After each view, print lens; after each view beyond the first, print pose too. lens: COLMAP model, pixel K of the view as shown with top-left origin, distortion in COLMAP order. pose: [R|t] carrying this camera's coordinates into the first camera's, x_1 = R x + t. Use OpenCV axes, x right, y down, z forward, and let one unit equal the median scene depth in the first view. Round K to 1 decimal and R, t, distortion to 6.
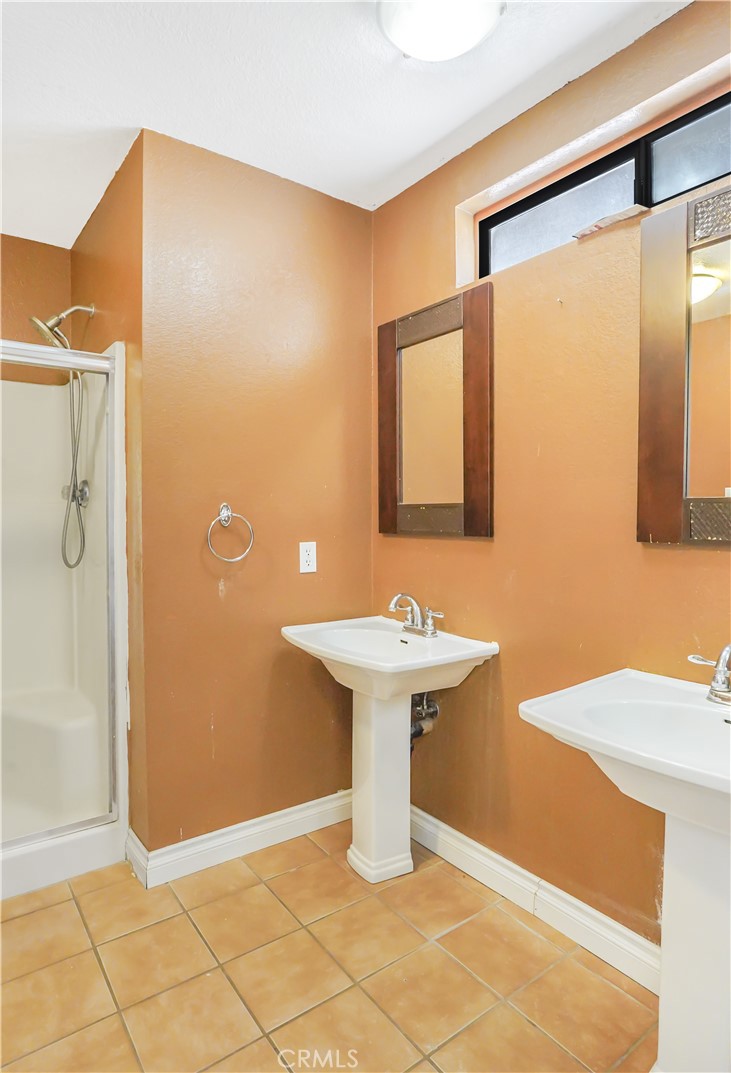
lens RADIAL K [[585.1, 0, 363.7], [0, 585.1, 533.3], [0, 0, 1]] dist [-0.030664, 0.001037]
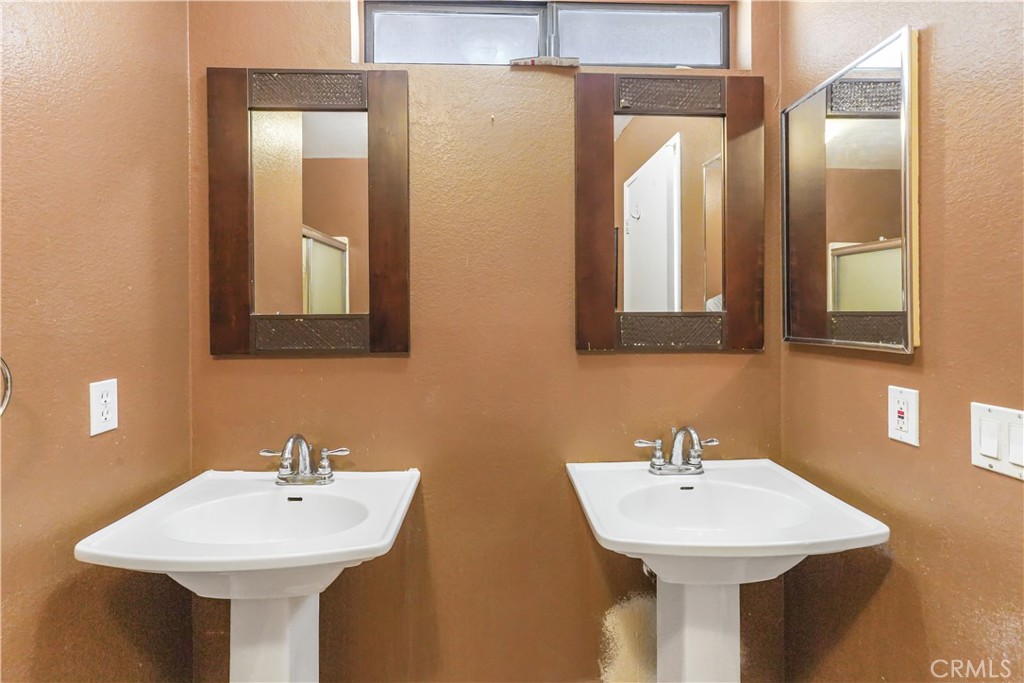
lens RADIAL K [[482.8, 0, 513.3], [0, 482.8, 309.2], [0, 0, 1]] dist [-0.001159, 0.000150]
pose [[0.571174, -0.001535, 0.820828, -0.276116], [0.032226, 0.999269, -0.020556, -0.036109], [-0.820196, 0.038193, 0.570806, 0.400683]]
